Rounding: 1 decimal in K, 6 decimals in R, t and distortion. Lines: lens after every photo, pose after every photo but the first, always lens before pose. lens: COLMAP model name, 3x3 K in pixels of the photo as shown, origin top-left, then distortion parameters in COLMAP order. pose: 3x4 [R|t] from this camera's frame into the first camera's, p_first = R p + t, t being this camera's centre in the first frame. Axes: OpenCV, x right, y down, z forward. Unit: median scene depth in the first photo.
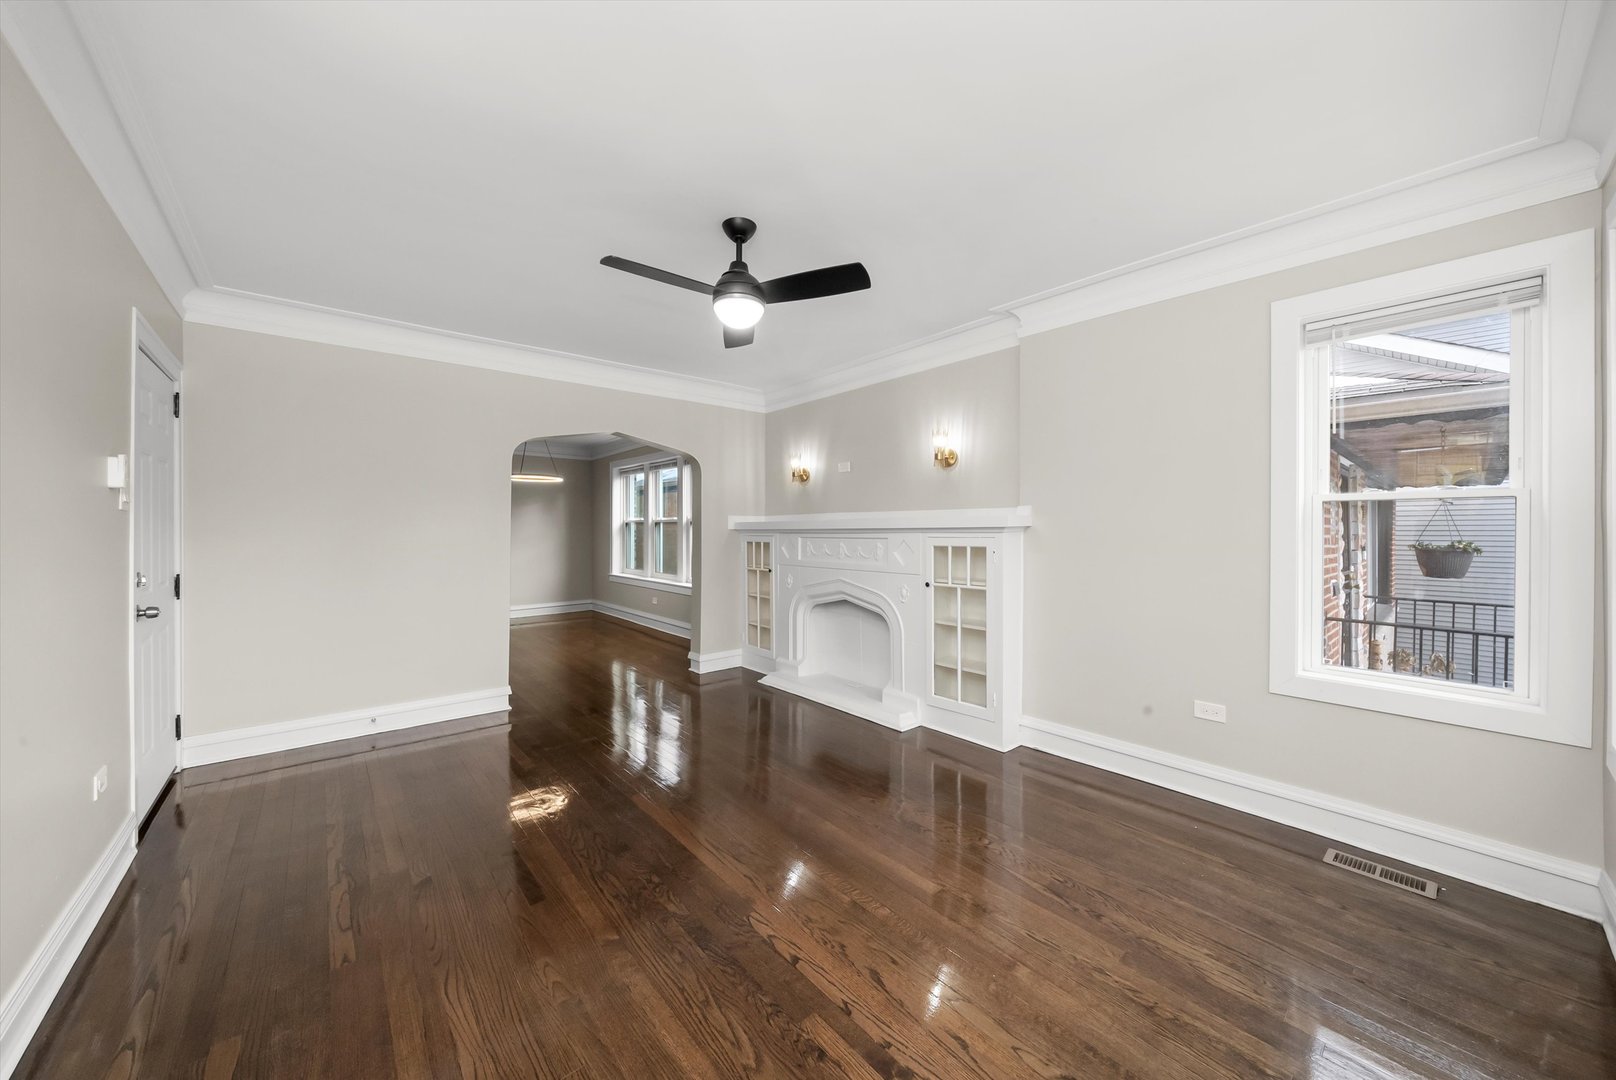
lens RADIAL K [[567.6, 0, 816.1], [0, 567.6, 532.0], [0, 0, 1]] dist [0.001883, -0.000126]
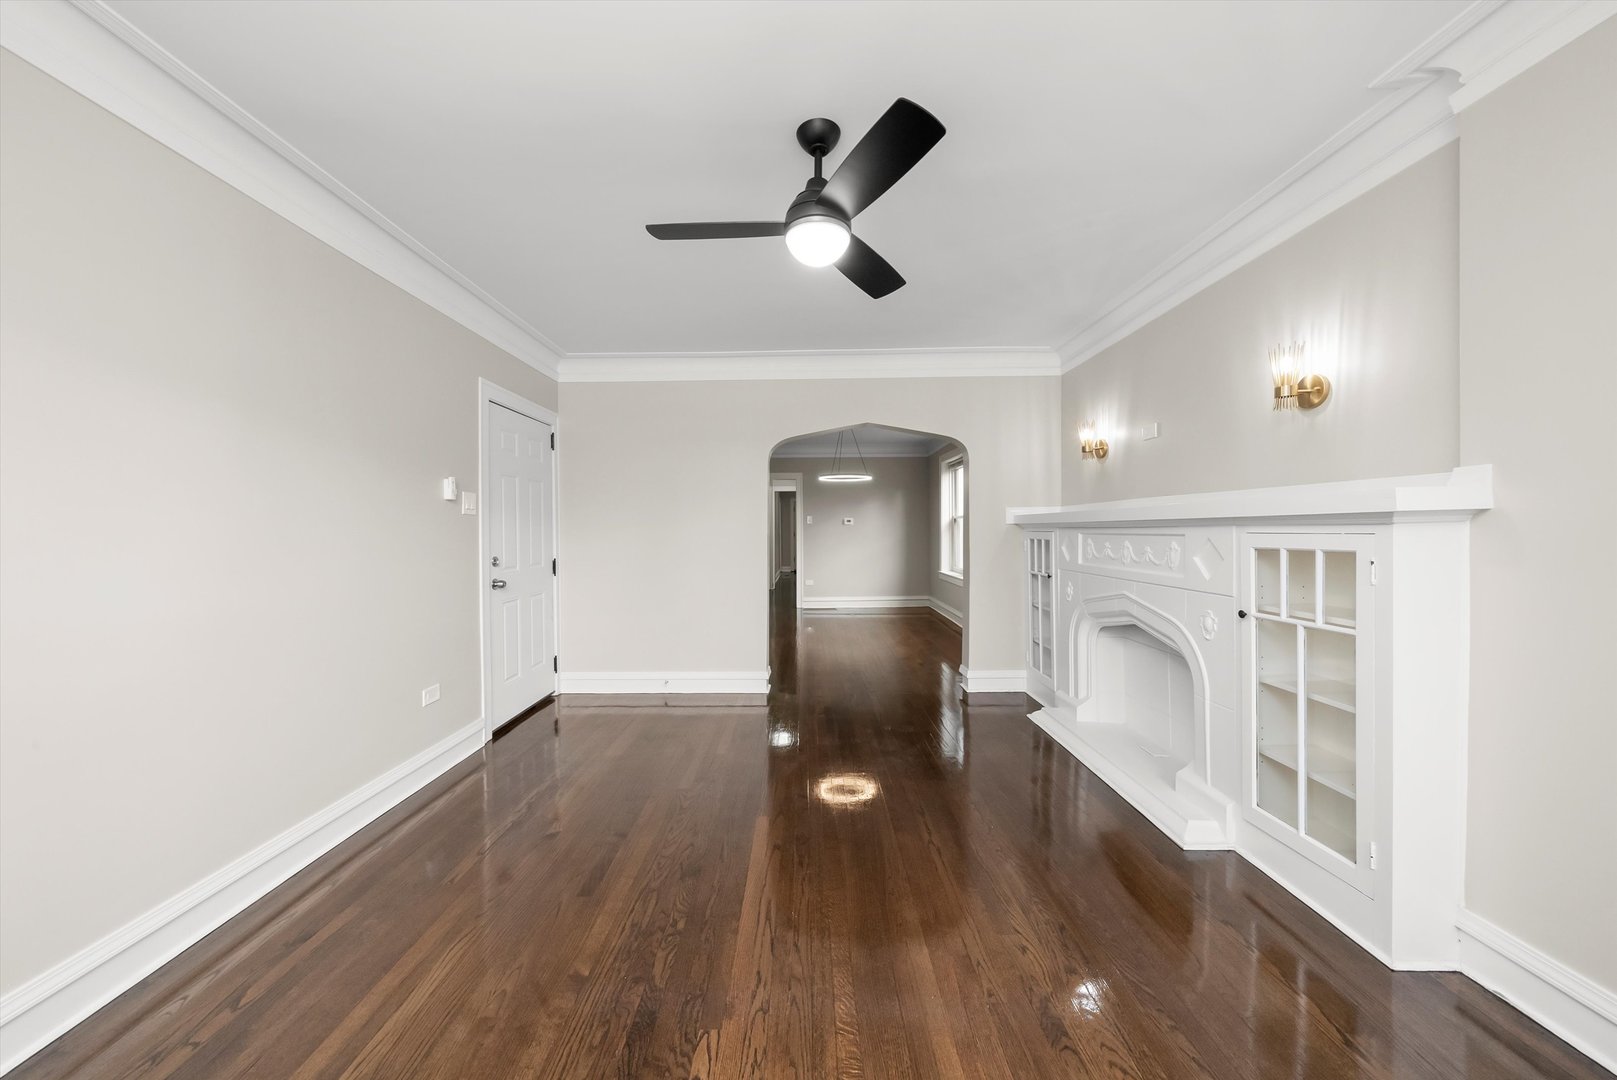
lens RADIAL K [[568.0, 0, 814.8], [0, 568.0, 533.4], [0, 0, 1]] dist [0.001883, -0.000126]
pose [[0.752526, 0.000051, -0.658562, 0.270879], [0.004833, 0.999973, 0.005601, 0.004686], [0.658544, -0.007397, 0.752506, 0.293851]]
